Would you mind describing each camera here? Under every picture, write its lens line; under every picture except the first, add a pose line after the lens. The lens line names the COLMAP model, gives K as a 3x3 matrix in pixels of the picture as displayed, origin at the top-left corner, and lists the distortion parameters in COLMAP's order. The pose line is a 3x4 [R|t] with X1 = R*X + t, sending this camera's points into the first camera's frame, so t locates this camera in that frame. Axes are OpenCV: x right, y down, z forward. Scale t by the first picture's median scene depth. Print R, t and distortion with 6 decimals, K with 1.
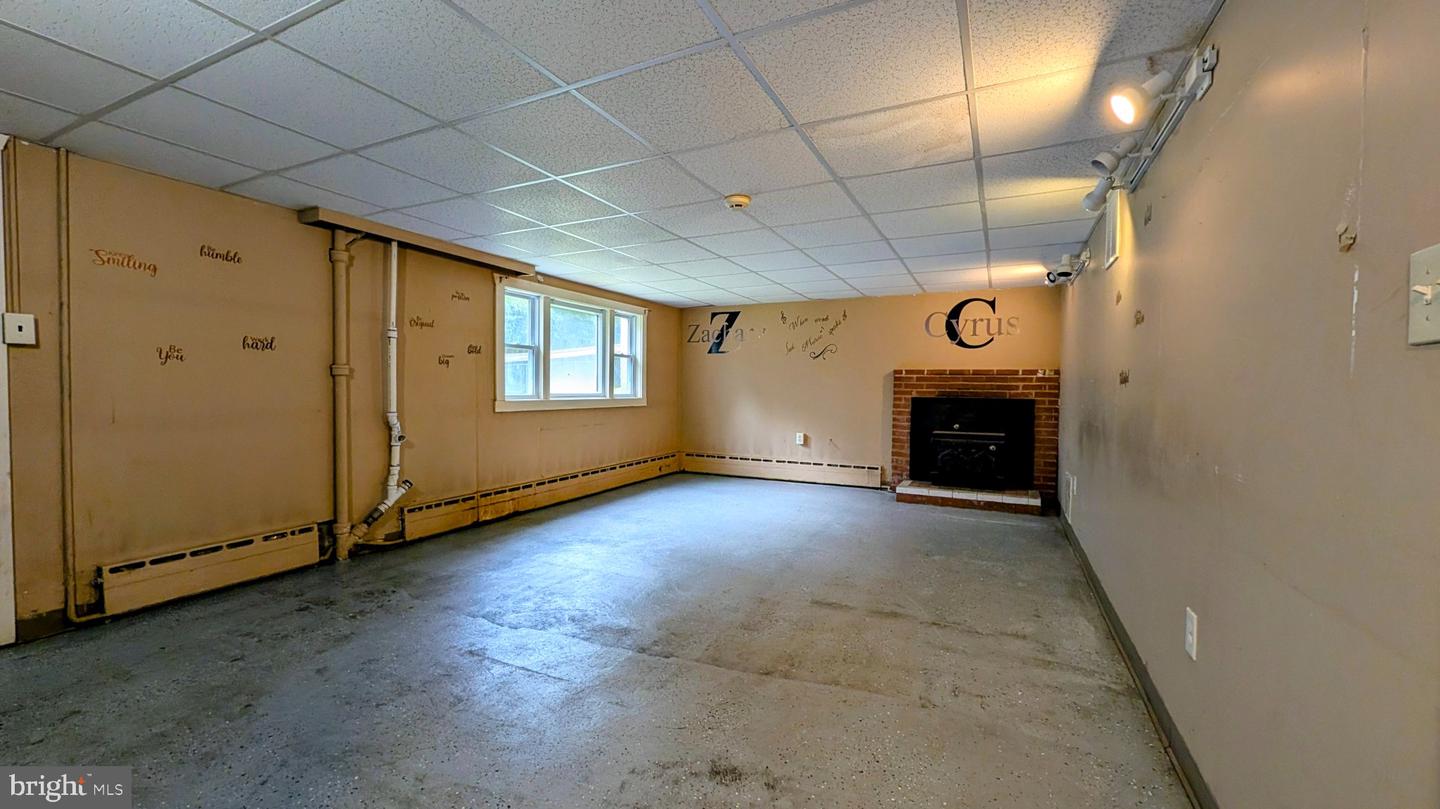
lens RADIAL K [[570.8, 0, 721.0], [0, 570.8, 406.0], [0, 0, 1]] dist [0.001956, 0.000356]
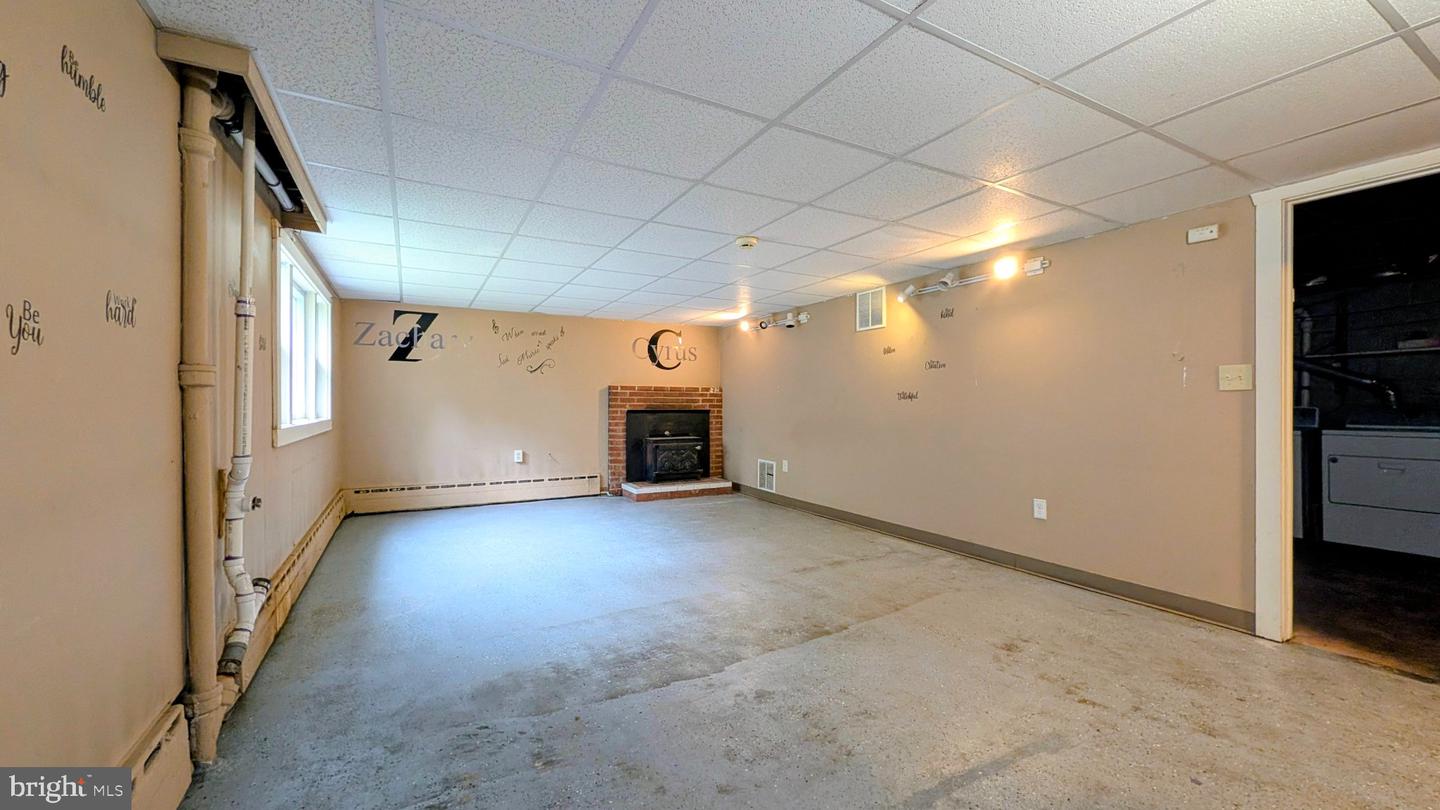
lens RADIAL K [[570.8, 0, 696.5], [0, 570.8, 407.9], [0, 0, 1]] dist [0.001956, 0.000356]
pose [[0.567737, -0.016543, 0.823044, -0.541954], [0.031496, 0.999503, -0.001637, -0.013860], [-0.822607, 0.026852, 0.567975, 0.243625]]
